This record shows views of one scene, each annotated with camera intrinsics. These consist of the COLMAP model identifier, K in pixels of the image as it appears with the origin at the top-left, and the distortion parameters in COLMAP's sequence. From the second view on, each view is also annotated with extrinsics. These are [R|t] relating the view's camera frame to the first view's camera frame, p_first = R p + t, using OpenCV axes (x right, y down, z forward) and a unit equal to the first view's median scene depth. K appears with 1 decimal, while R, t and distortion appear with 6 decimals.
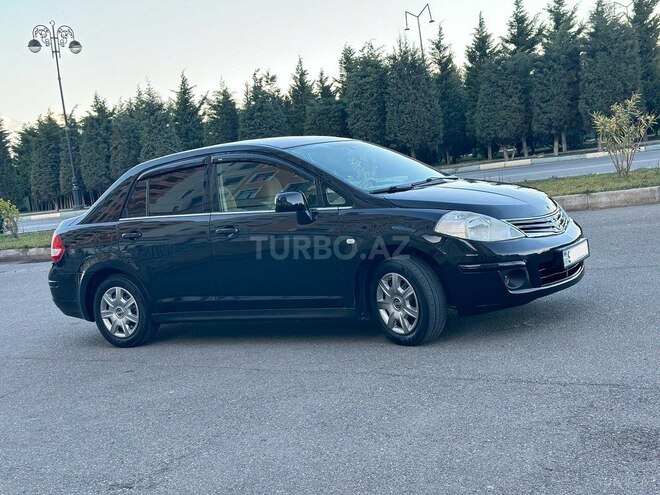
lens RADIAL K [[914.8, 0, 330.0], [0, 914.8, 247.5], [0, 0, 1]] dist [0.194201, -0.380829]
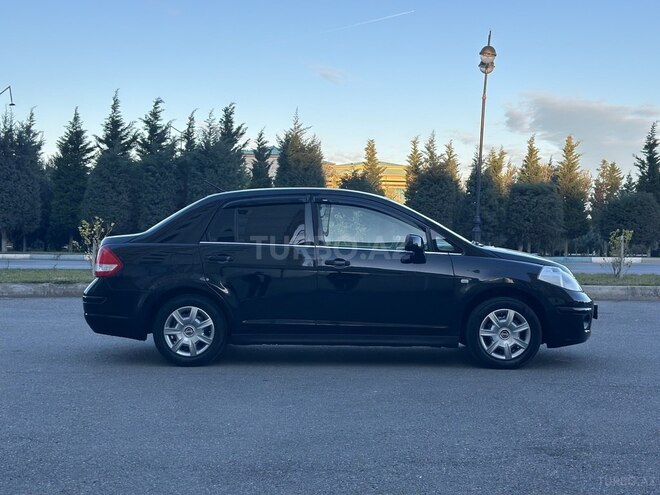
lens RADIAL K [[914.8, 0, 330.0], [0, 914.8, 247.5], [0, 0, 1]] dist [0.194201, -0.380829]
pose [[0.842920, 0.133271, 0.521271, -0.119223], [-0.070294, 0.987811, -0.138881, 0.020270], [-0.533427, 0.080424, 0.842014, 0.008959]]
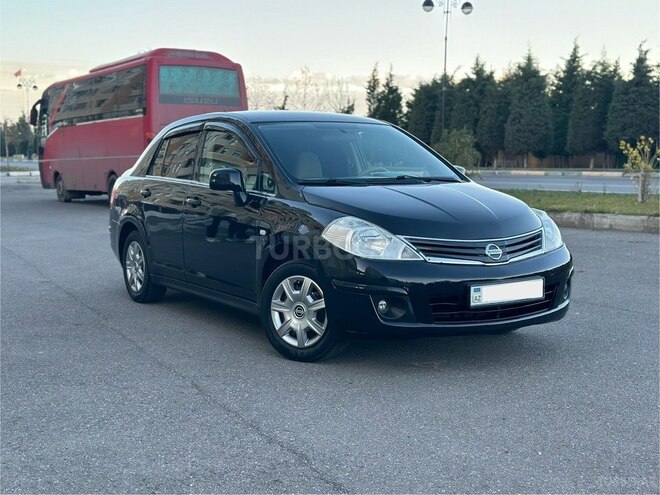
lens RADIAL K [[914.8, 0, 330.0], [0, 914.8, 247.5], [0, 0, 1]] dist [0.194201, -0.380829]
pose [[0.892229, 0.167349, -0.419431, 0.071101], [-0.151601, 0.985898, 0.070872, -0.010239], [0.425376, 0.000352, 0.905017, 0.033527]]
